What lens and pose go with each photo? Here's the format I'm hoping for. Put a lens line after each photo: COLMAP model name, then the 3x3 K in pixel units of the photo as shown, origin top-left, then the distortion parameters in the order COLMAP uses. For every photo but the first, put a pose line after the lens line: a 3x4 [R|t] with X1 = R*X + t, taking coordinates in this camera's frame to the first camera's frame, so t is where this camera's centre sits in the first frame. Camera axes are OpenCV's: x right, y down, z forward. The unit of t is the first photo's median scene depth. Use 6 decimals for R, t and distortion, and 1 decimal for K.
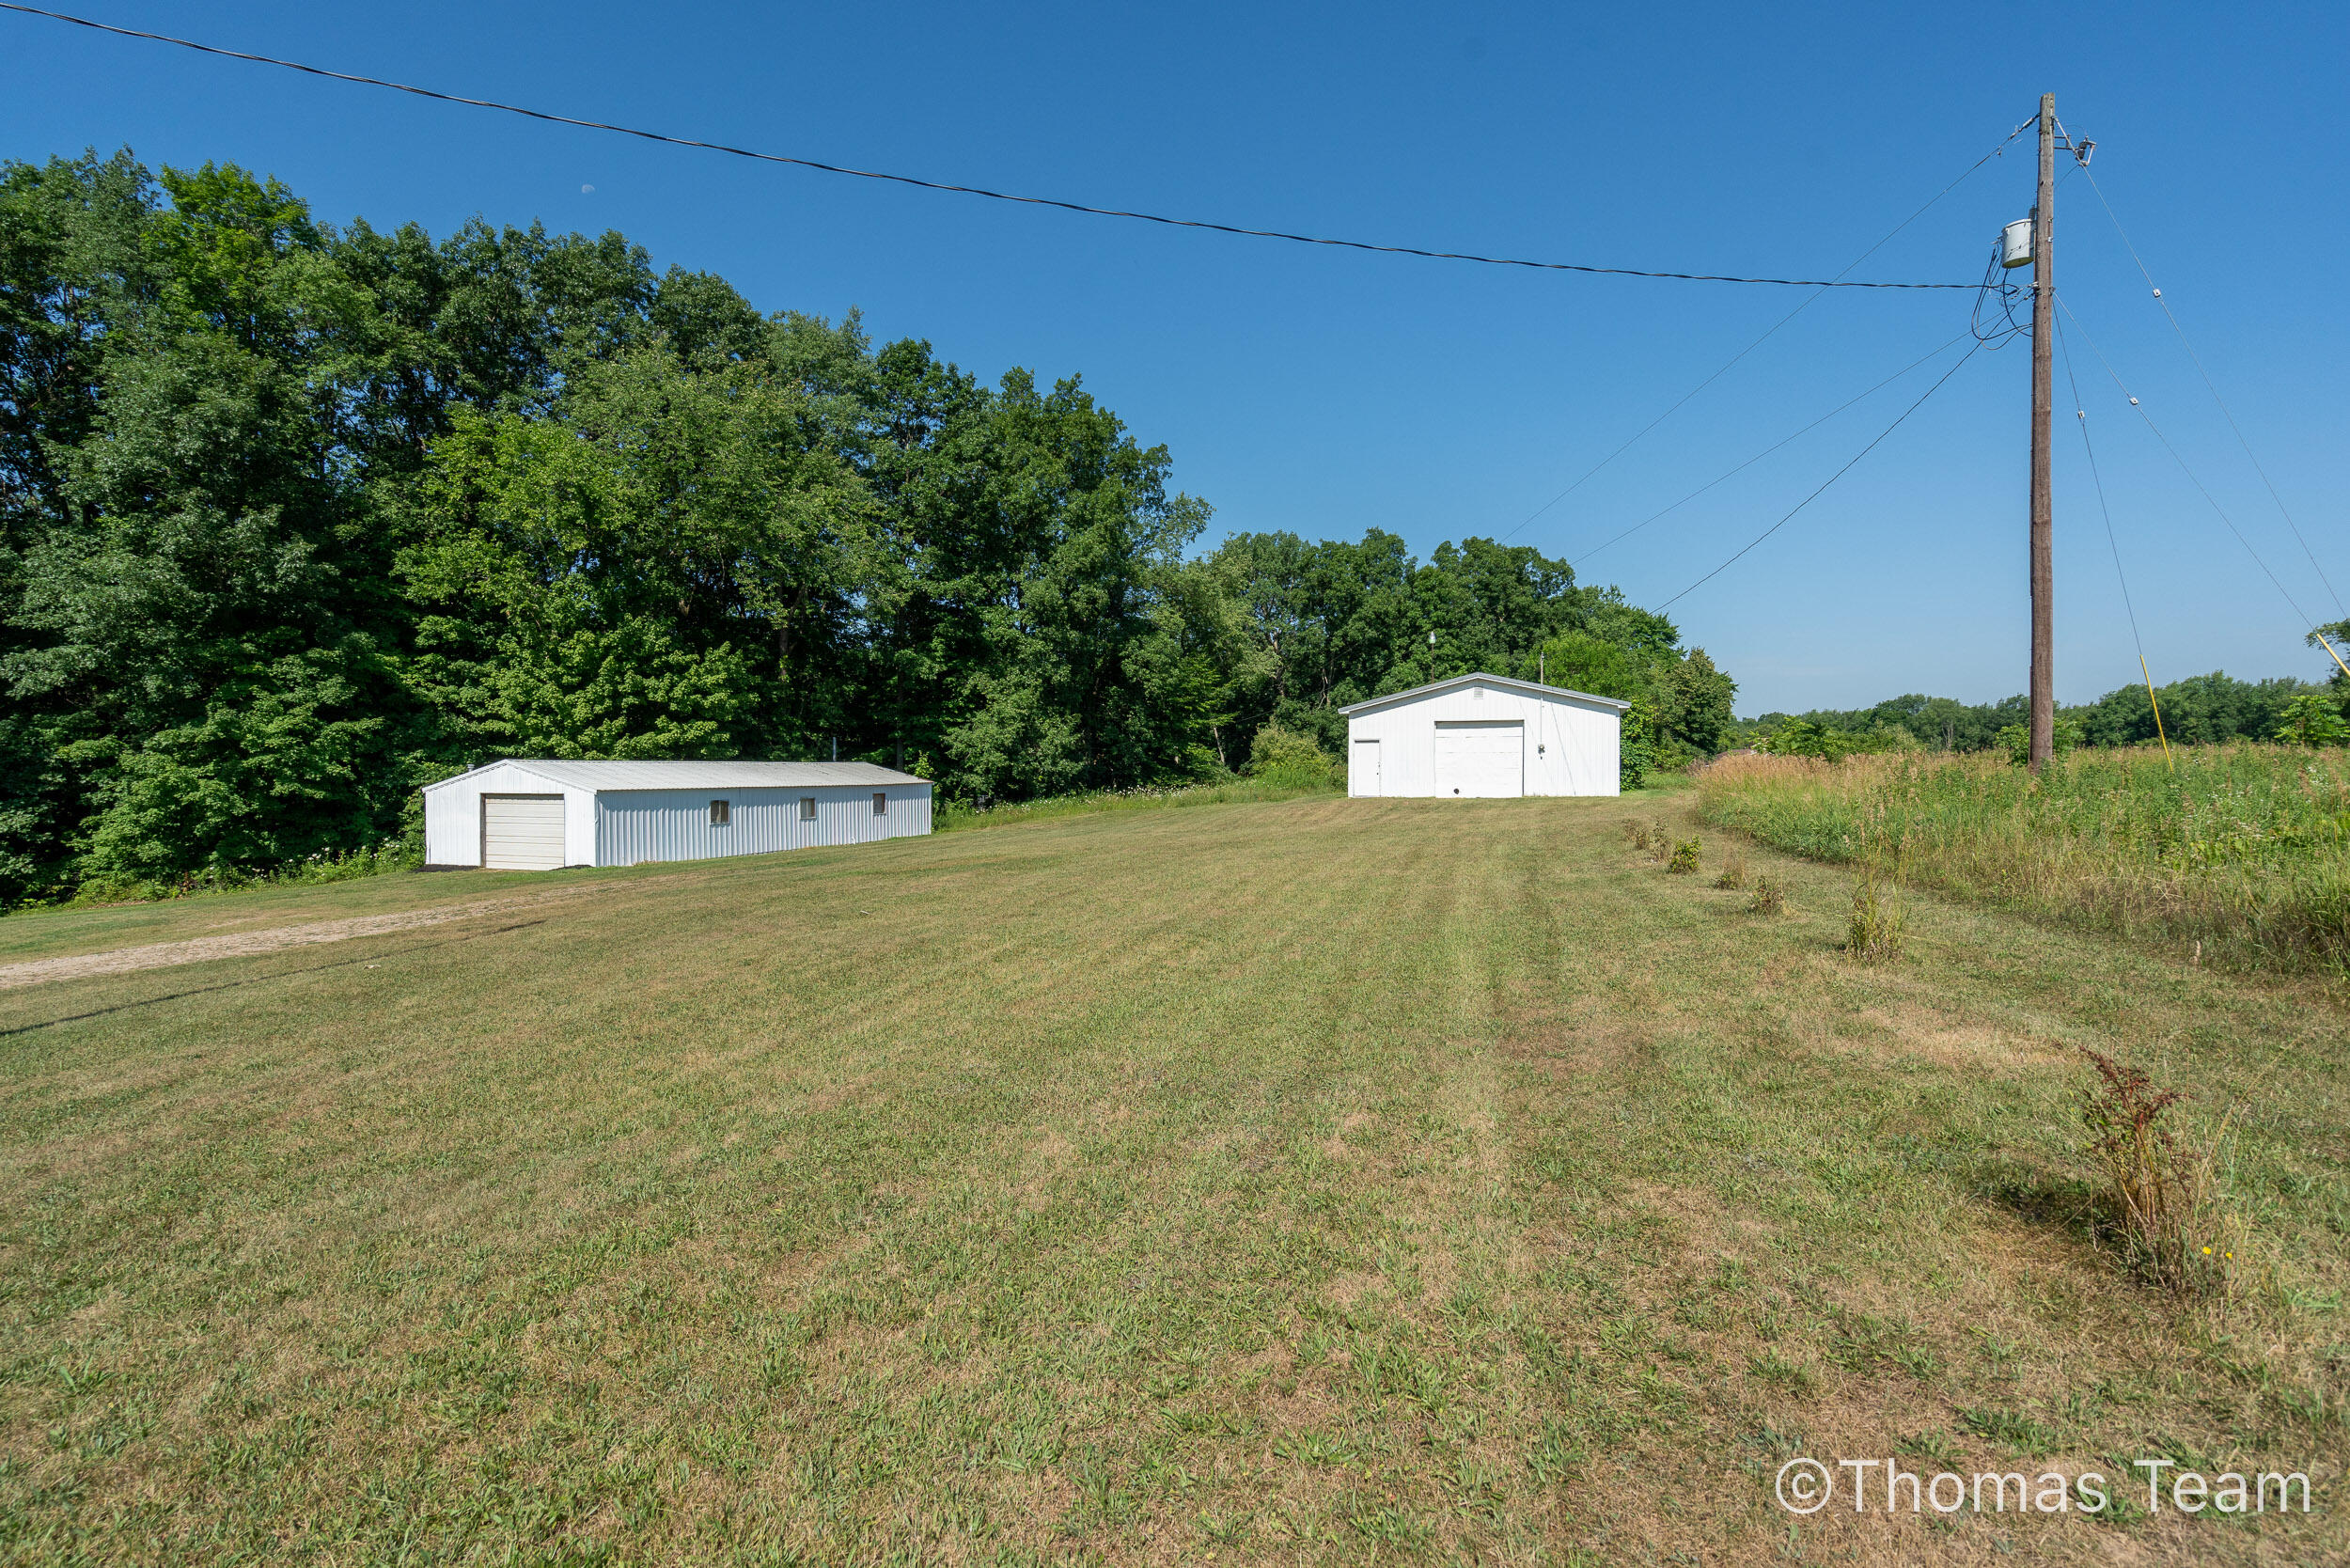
lens RADIAL K [[1092.4, 0, 1175.0], [0, 1092.4, 784.0], [0, 0, 1]] dist [-0.000791, 0.000140]
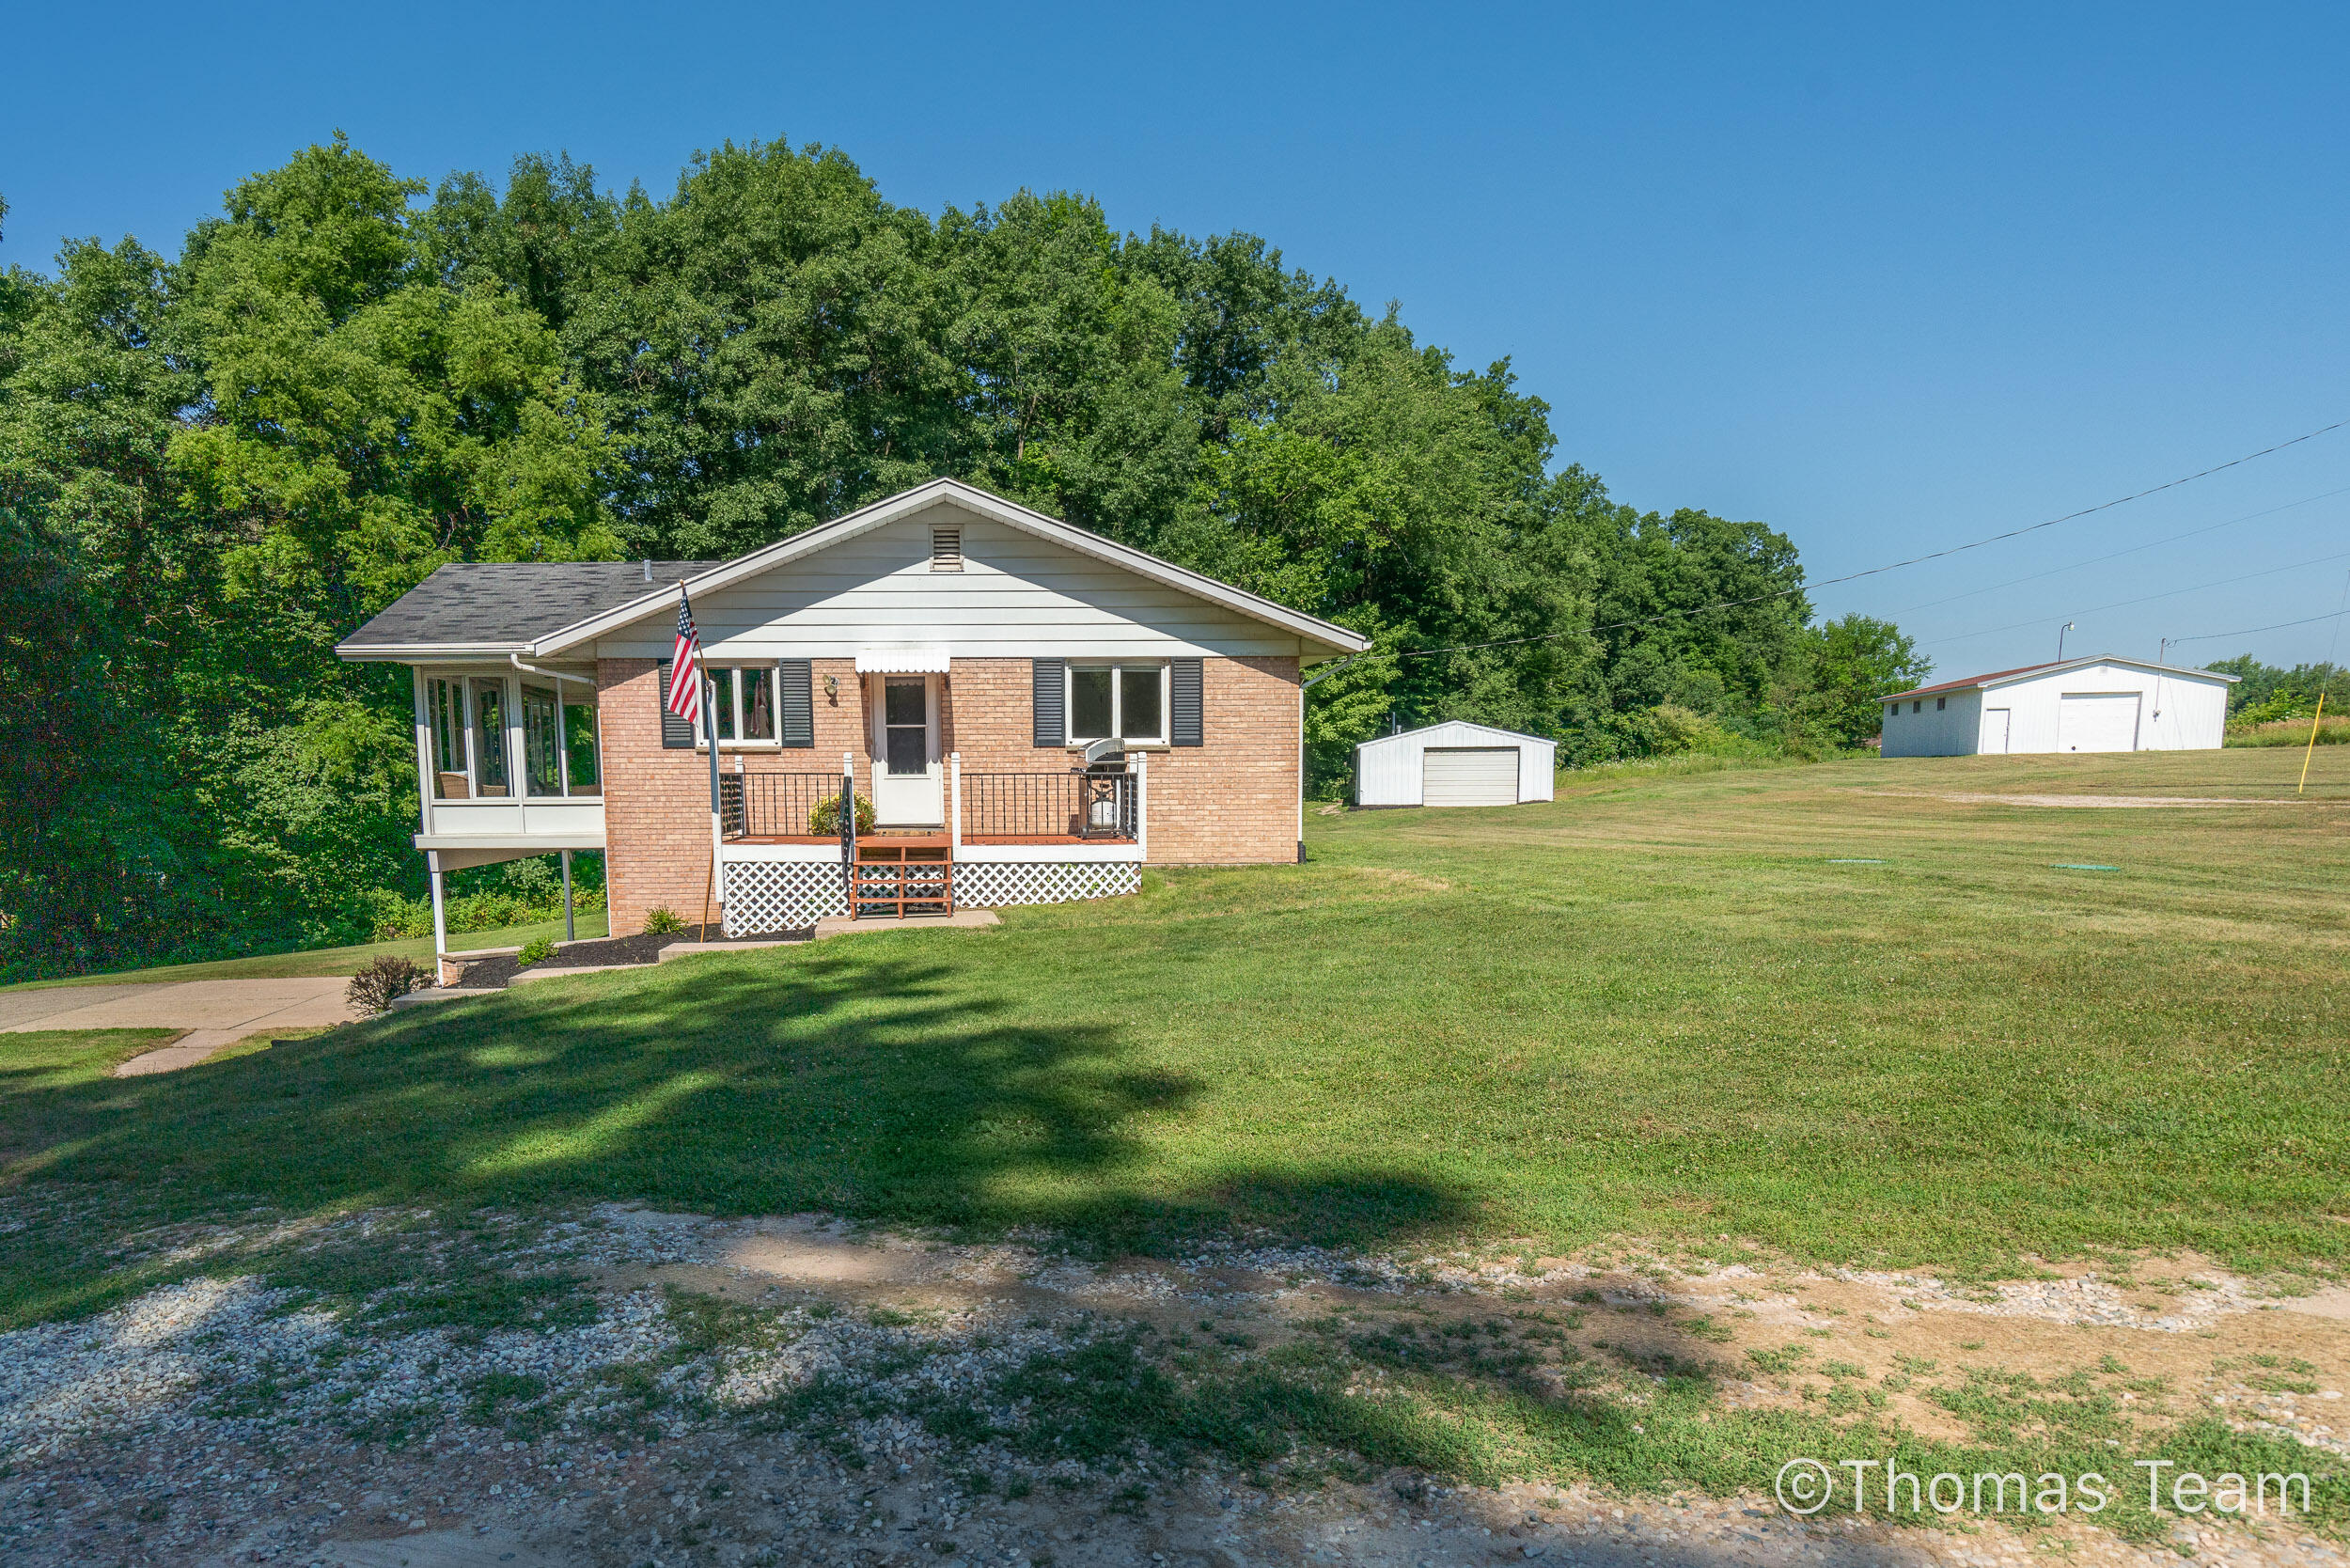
lens RADIAL K [[1437.9, 0, 905.9], [0, 1437.9, 956.1], [0, 0, 1]] dist [-0.000874, -0.003896]
pose [[0.997894, -0.013202, 0.063501, -1.168386], [0.006565, 0.994595, 0.103619, 0.063003], [-0.064525, -0.102984, 0.992588, -0.574591]]
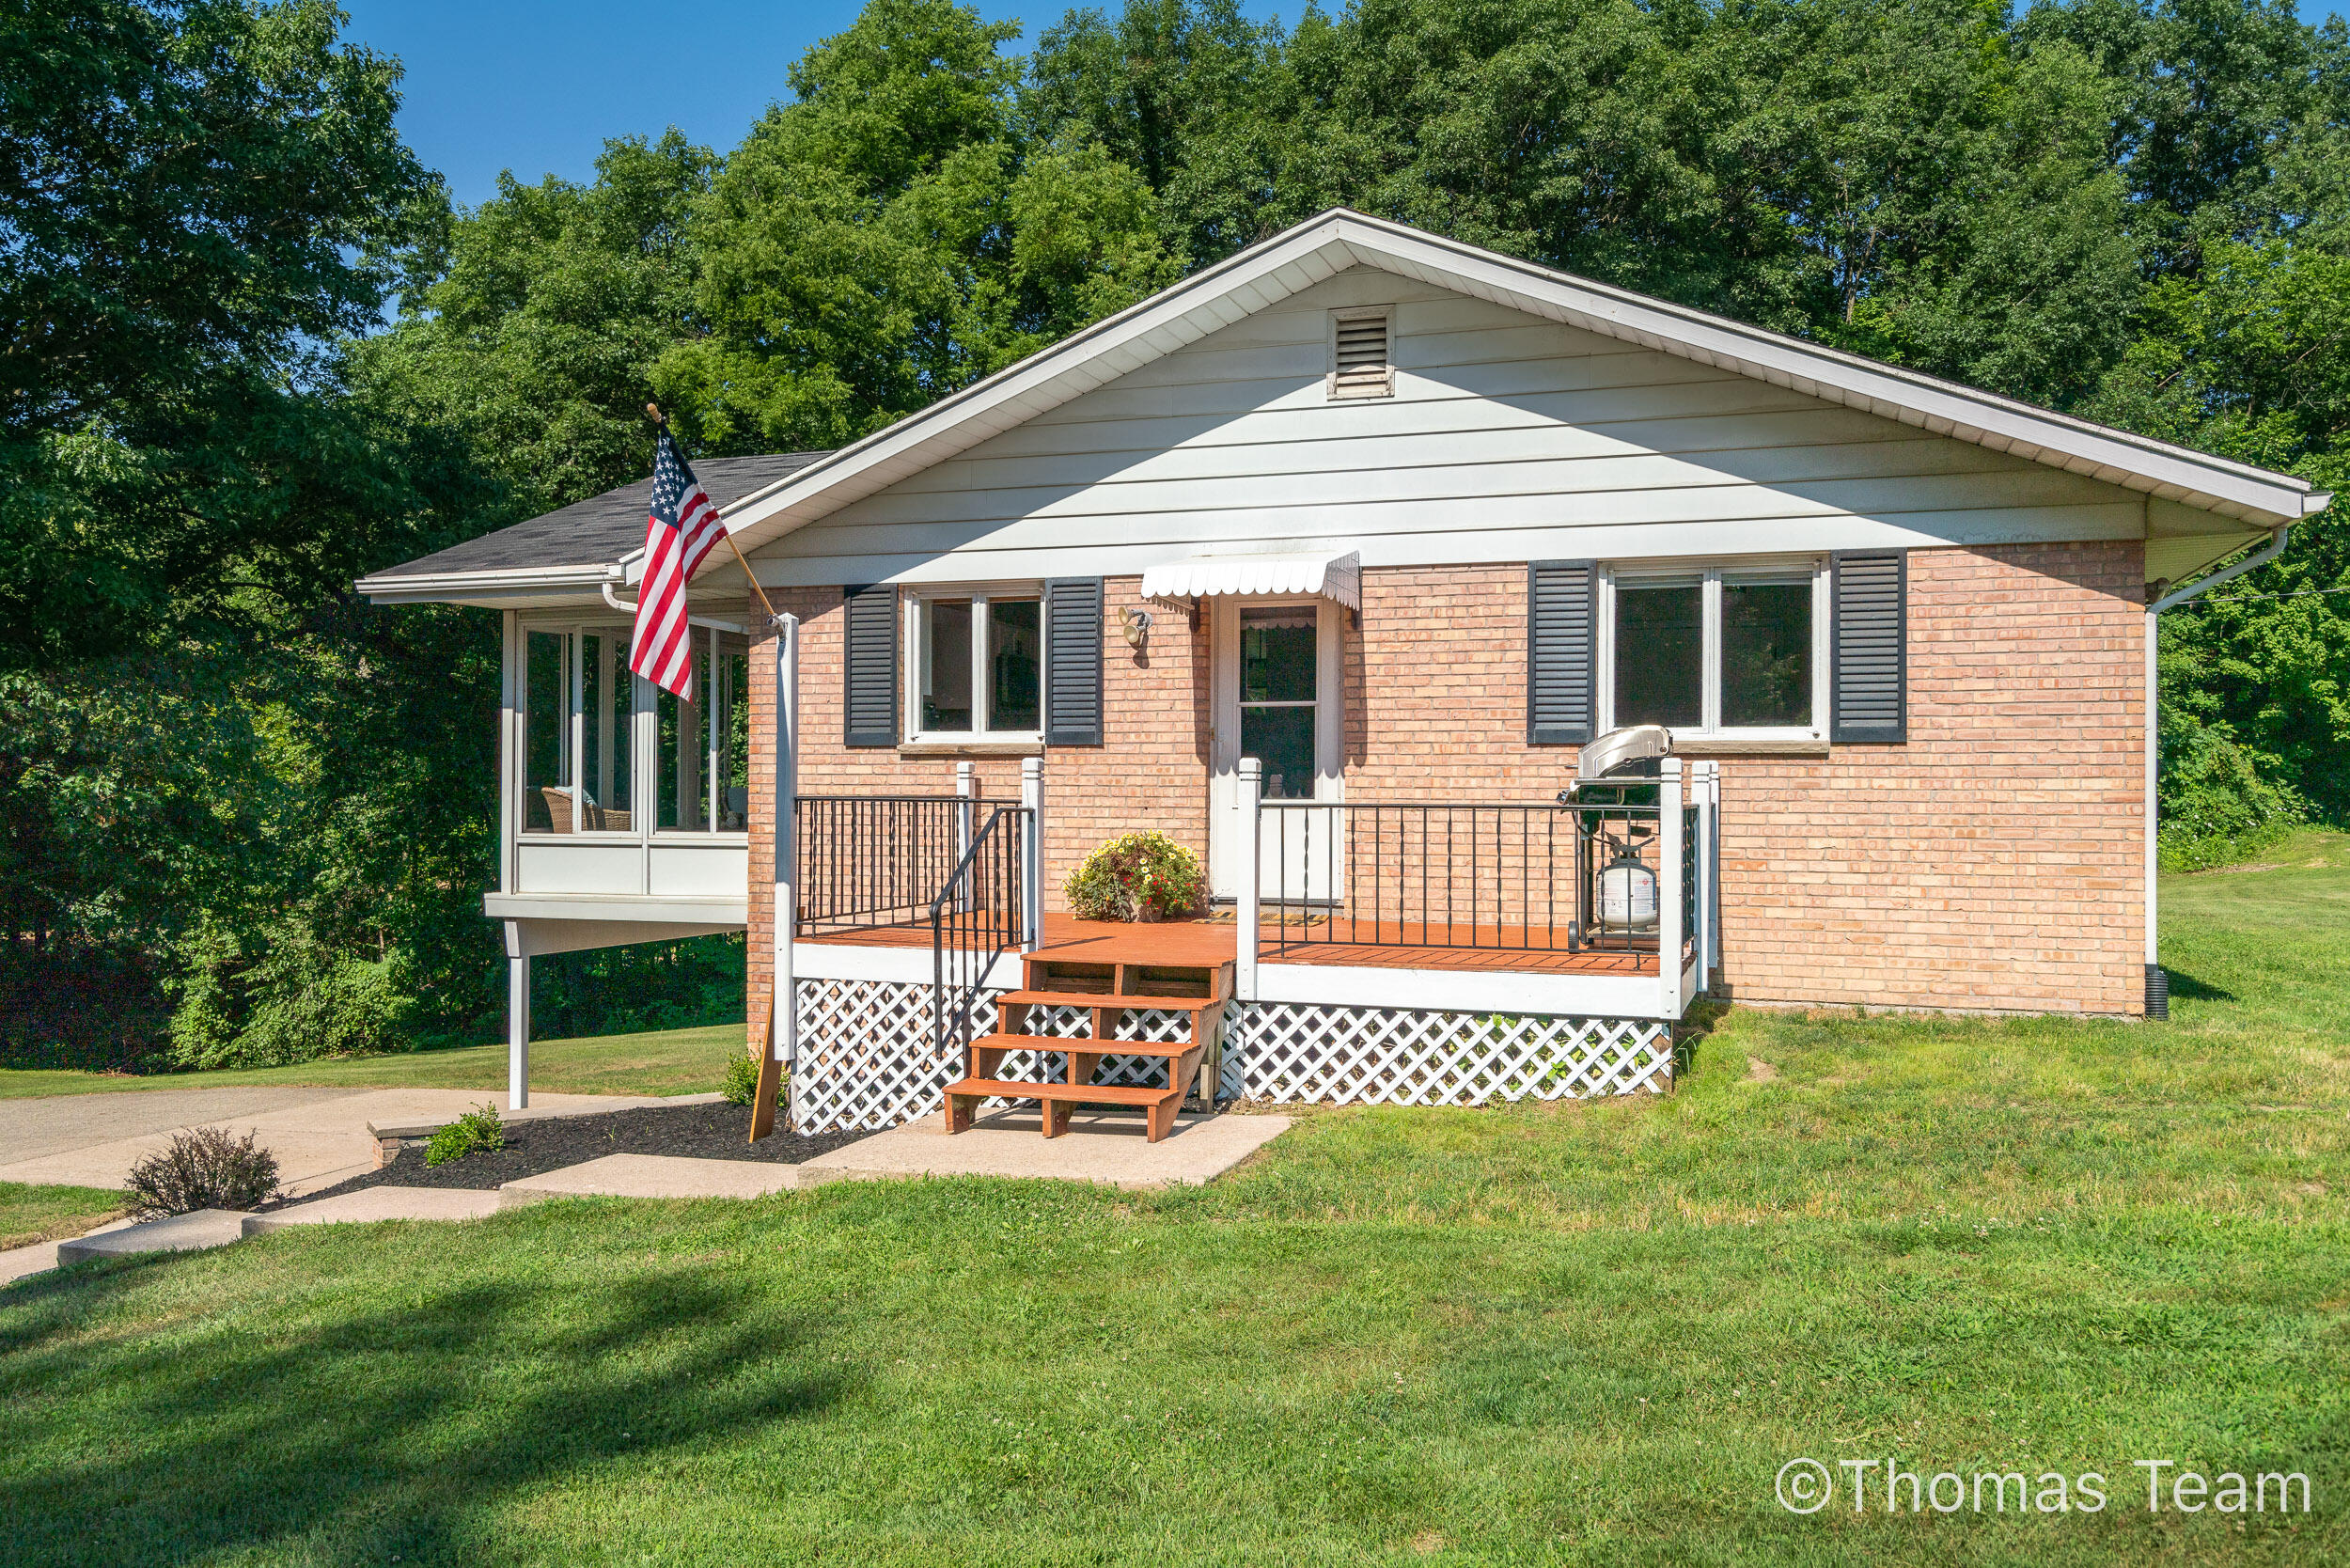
lens RADIAL K [[1819.0, 0, 1171.3], [0, 1819.0, 828.2], [0, 0, 1]] dist [-0.001230, -0.004208]
pose [[0.967280, 0.007595, -0.253598, -1.076267], [-0.006524, 0.999966, 0.005064, 0.055737], [0.253628, -0.003244, 0.967296, -0.390190]]
